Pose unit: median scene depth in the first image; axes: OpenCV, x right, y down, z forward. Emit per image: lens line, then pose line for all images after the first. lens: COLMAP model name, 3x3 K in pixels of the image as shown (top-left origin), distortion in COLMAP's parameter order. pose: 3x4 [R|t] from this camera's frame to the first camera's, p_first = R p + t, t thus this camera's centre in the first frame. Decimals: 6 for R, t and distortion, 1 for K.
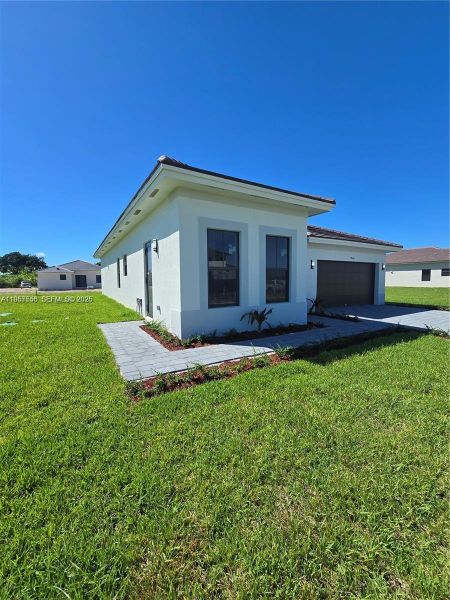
lens RADIAL K [[245.5, 0, 223.1], [0, 245.5, 298.7], [0, 0, 1]] dist [0.000465, 0.001716]
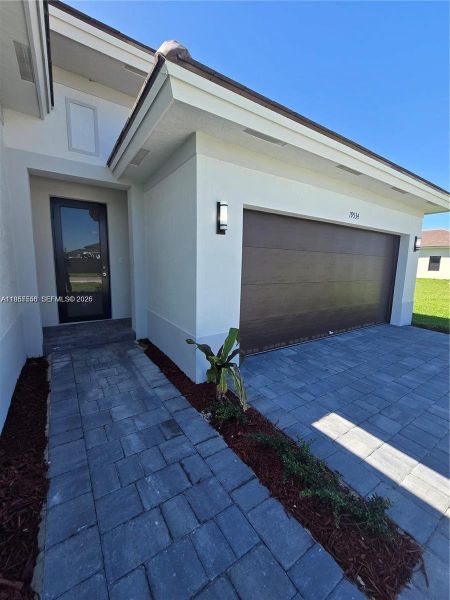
lens RADIAL K [[245.5, 0, 226.2], [0, 245.5, 298.8], [0, 0, 1]] dist [0.000465, 0.001716]
pose [[0.998662, 0.022648, 0.046484, 0.326948], [-0.025924, 0.997130, 0.071134, -0.060159], [-0.044739, -0.072244, 0.996383, 0.645167]]
